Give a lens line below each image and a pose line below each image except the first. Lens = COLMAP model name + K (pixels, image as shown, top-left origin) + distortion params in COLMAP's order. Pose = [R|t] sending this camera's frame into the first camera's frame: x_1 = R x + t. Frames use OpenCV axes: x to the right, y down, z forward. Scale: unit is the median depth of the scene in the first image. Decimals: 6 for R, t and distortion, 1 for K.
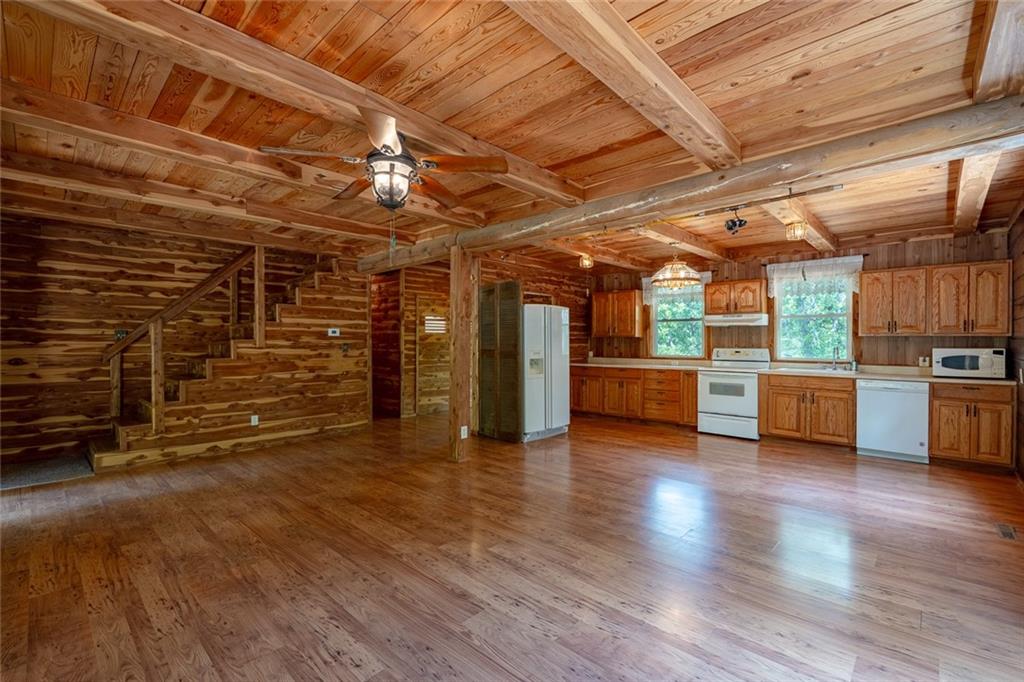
lens RADIAL K [[453.1, 0, 512.0], [0, 453.1, 341.0], [0, 0, 1]] dist [-0.004369, -0.000015]
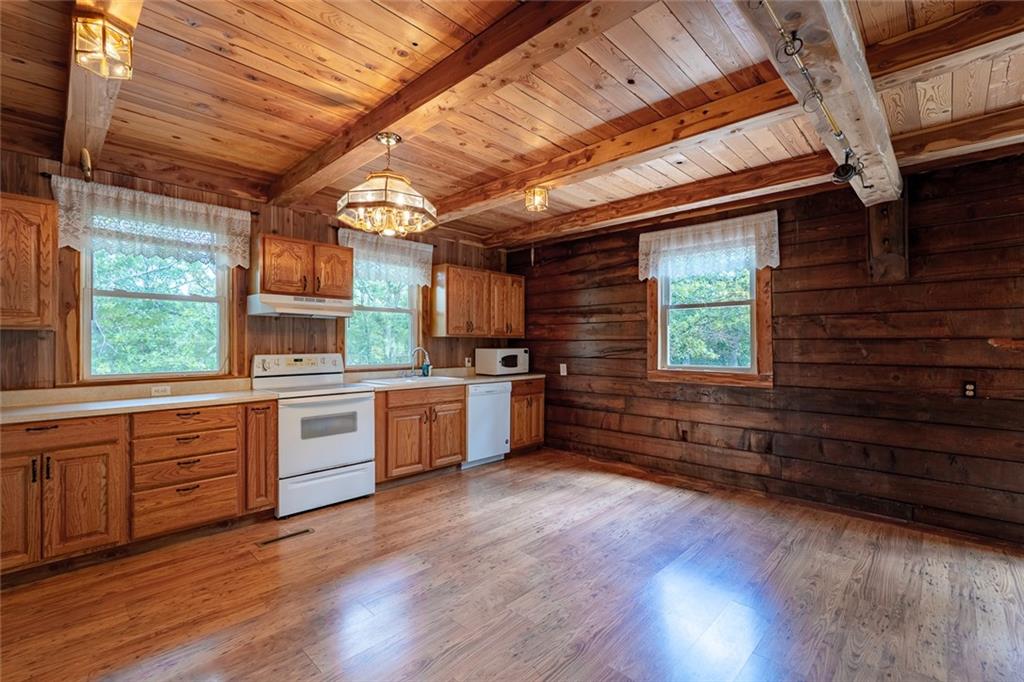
lens RADIAL K [[453.1, 0, 512.0], [0, 453.1, 341.0], [0, 0, 1]] dist [-0.004369, -0.000015]
pose [[0.019098, 0.003429, 0.999812, -0.108289], [0.000708, 0.999994, -0.003443, 0.001120], [-0.999817, 0.000774, 0.019096, 0.787031]]
